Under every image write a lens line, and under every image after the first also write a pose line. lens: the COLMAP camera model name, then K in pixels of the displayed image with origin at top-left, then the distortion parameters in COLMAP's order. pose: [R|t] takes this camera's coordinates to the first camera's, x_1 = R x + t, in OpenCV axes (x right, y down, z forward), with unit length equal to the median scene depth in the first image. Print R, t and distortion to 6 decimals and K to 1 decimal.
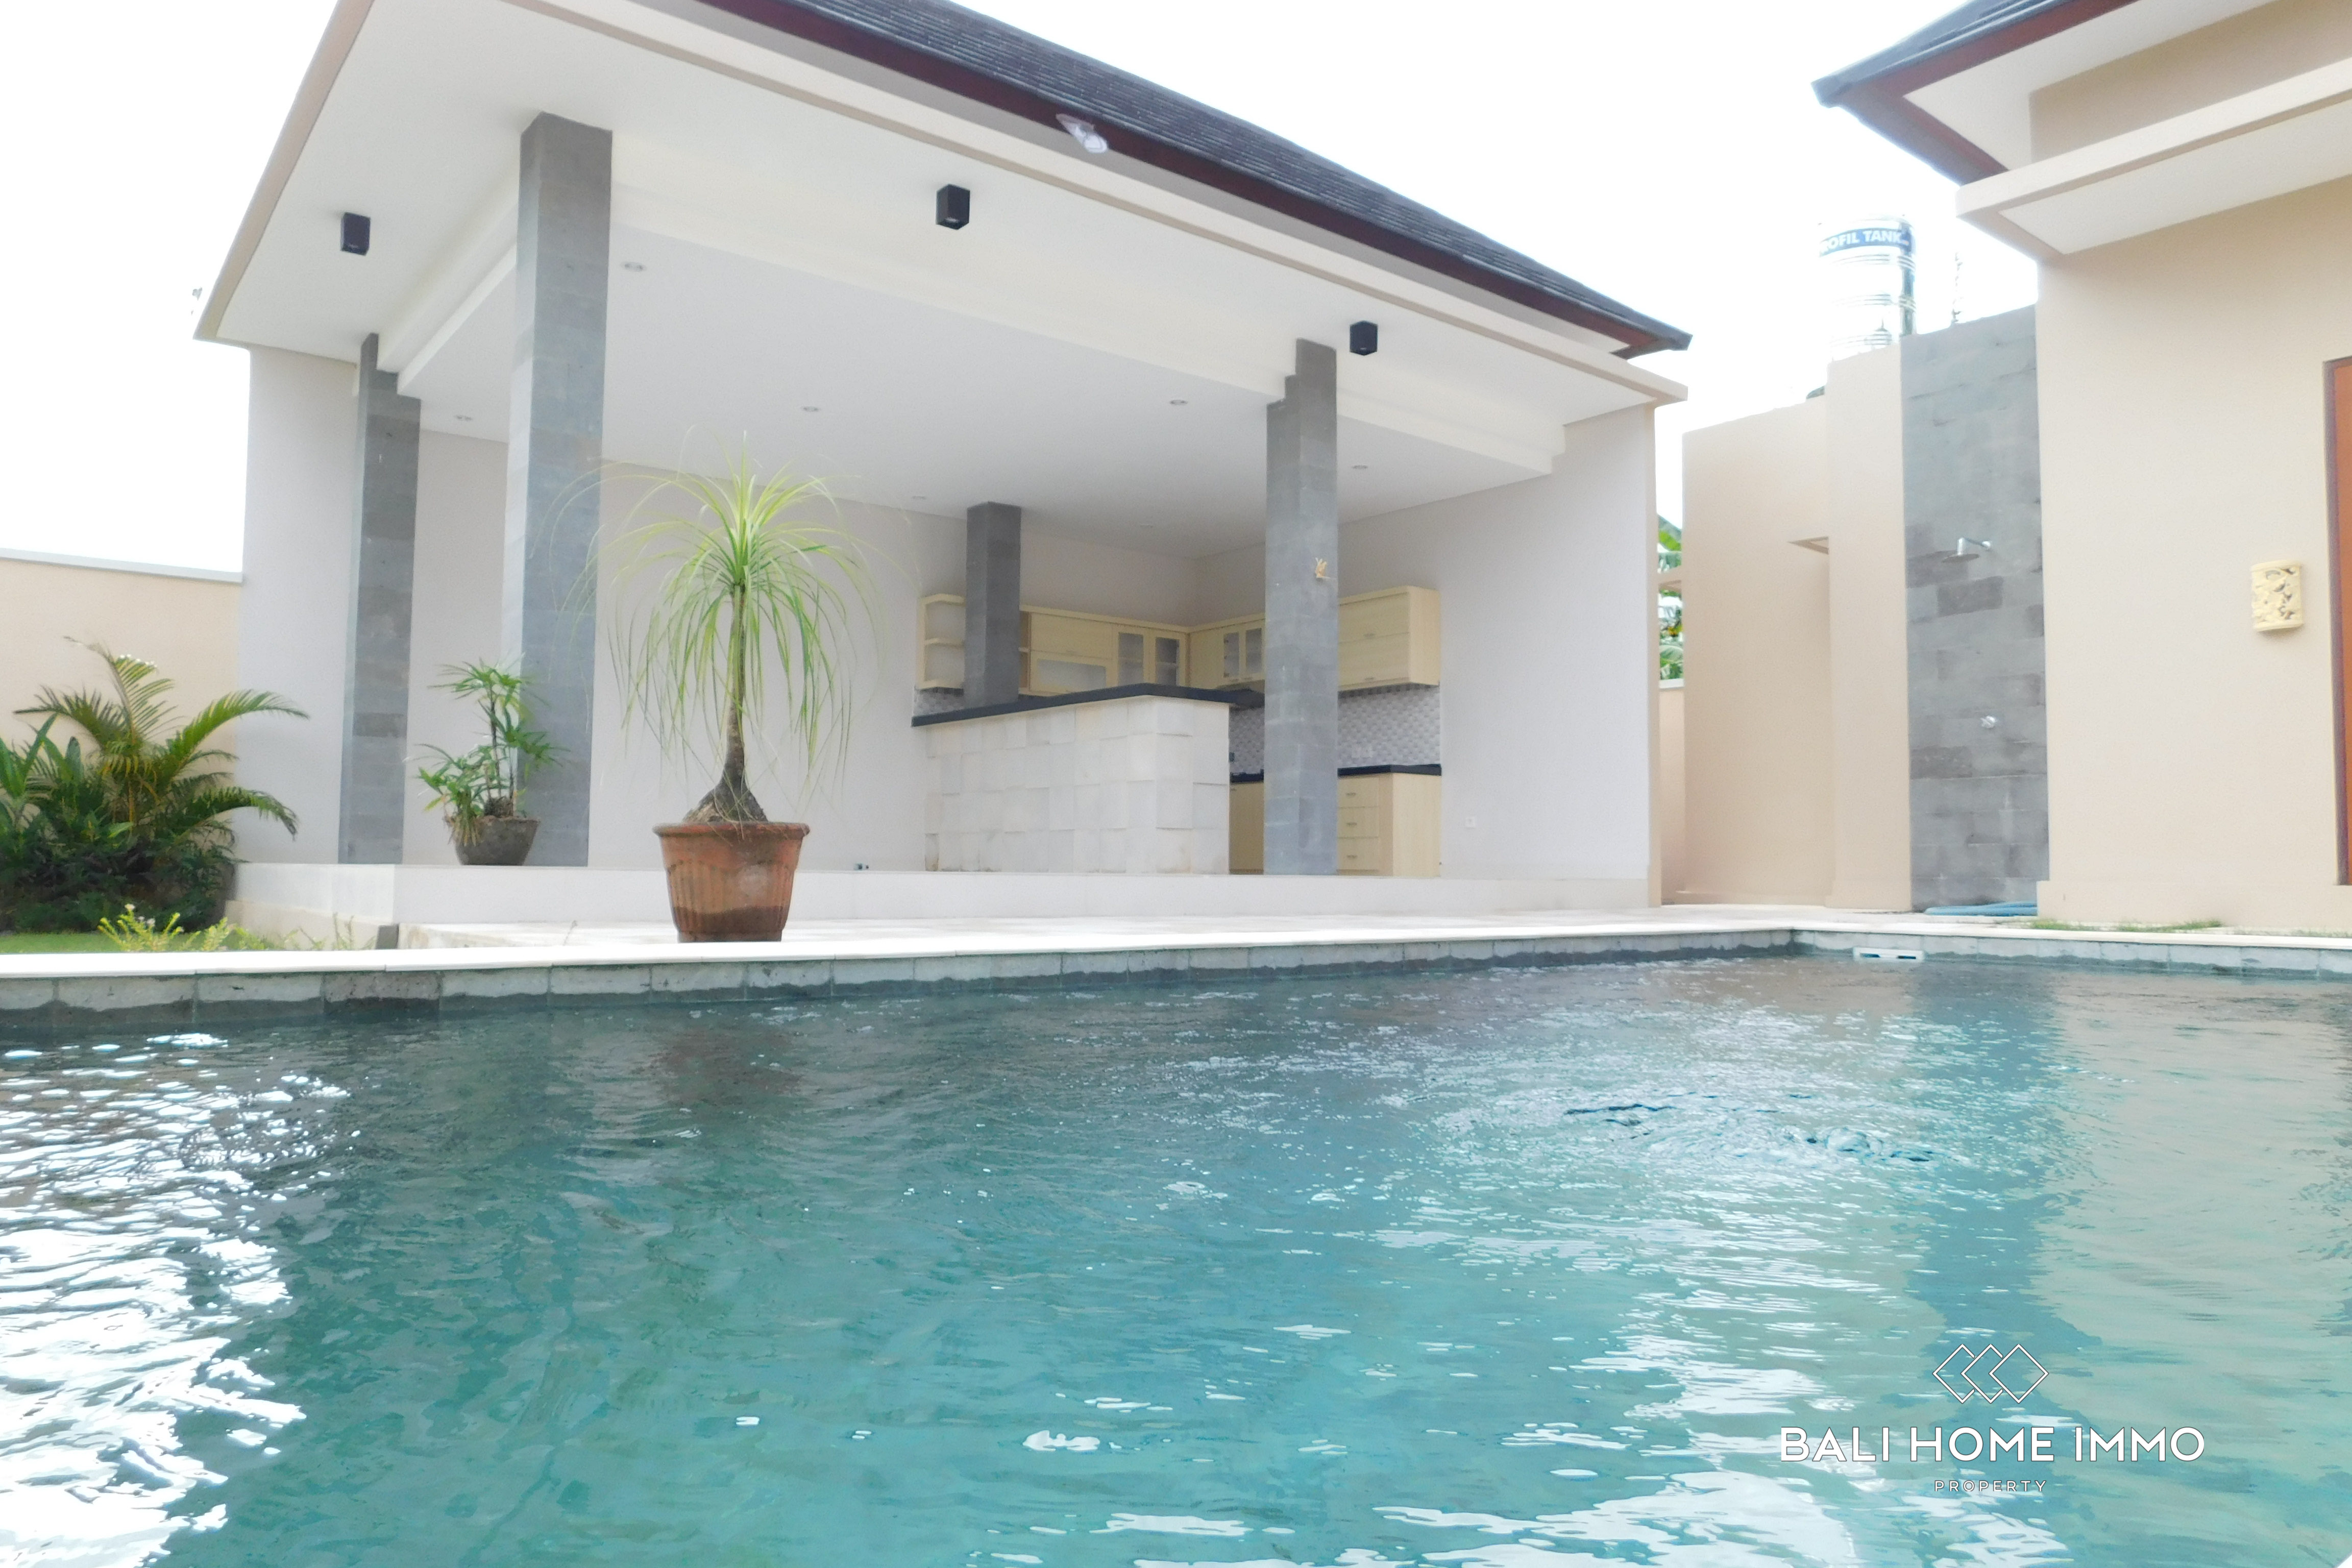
lens RADIAL K [[1549.4, 0, 1178.1], [0, 1549.4, 791.9], [0, 0, 1]] dist [-0.065719, 0.051264]
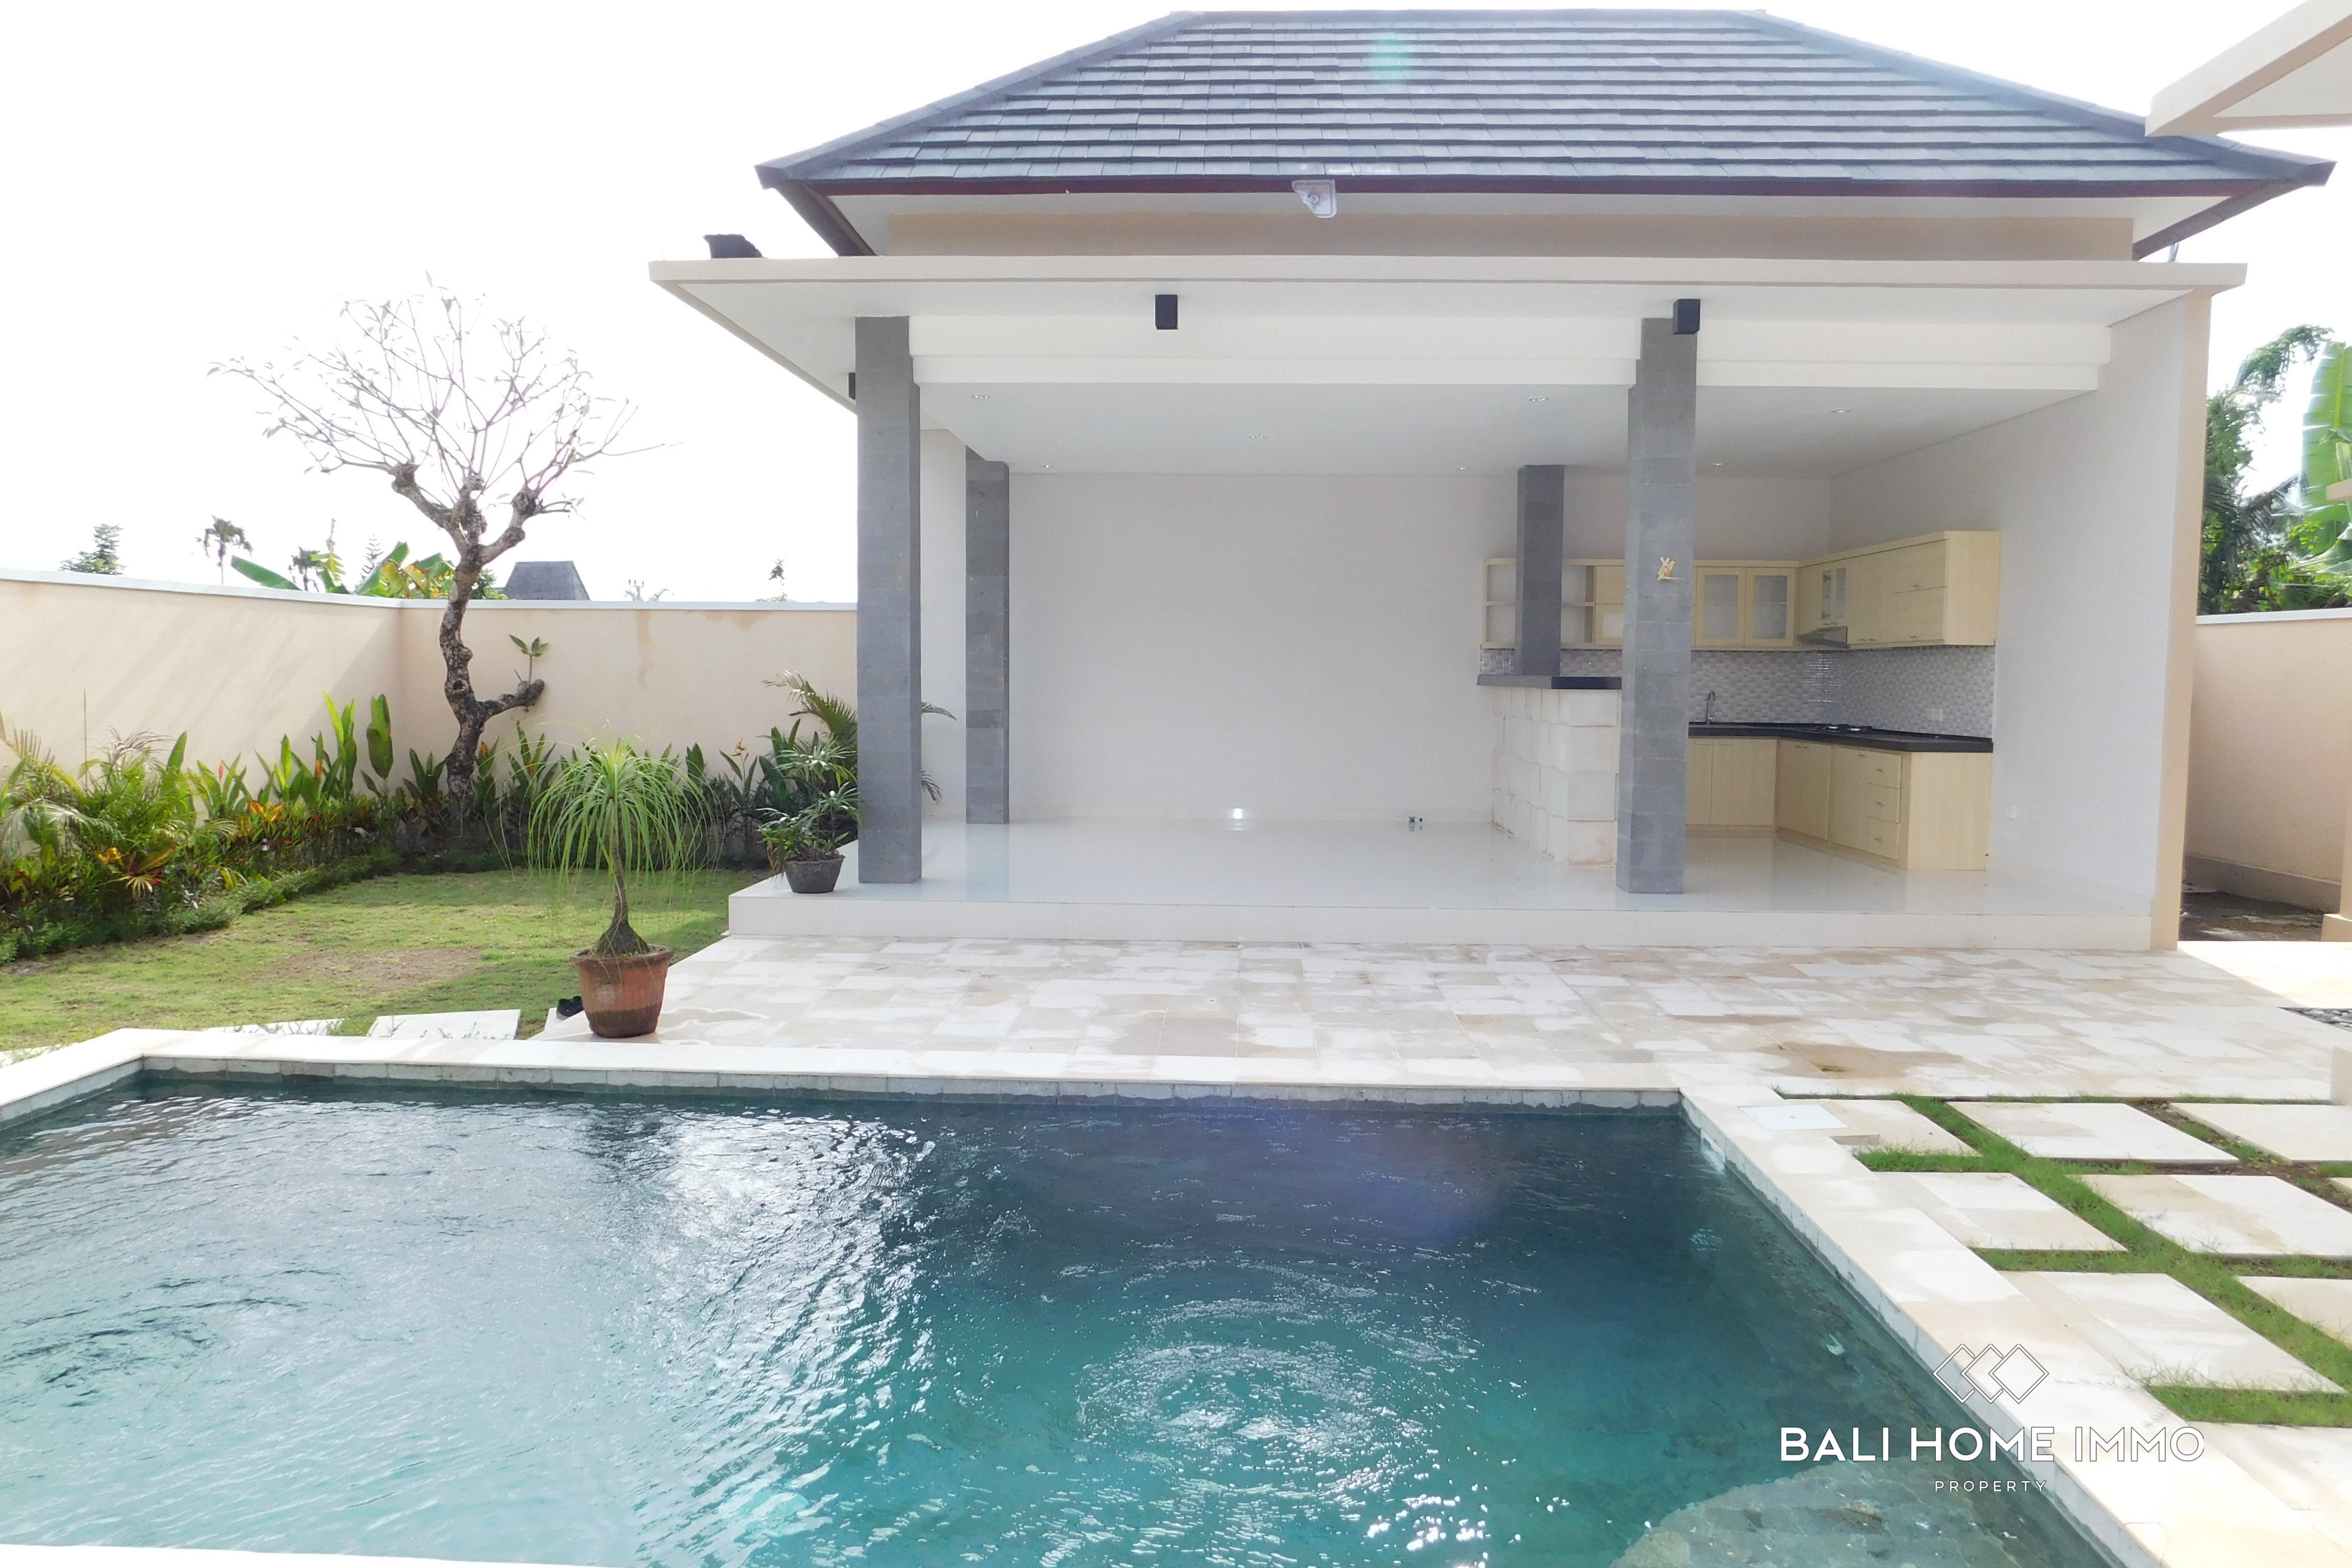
lens RADIAL K [[1549.4, 0, 1178.1], [0, 1549.4, 791.9], [0, 0, 1]] dist [-0.065719, 0.051264]
pose [[0.752740, 0.046717, -0.656658, 0.482893], [0.035267, 0.993185, 0.111087, -0.122850], [0.657373, -0.106778, 0.745962, 0.099343]]
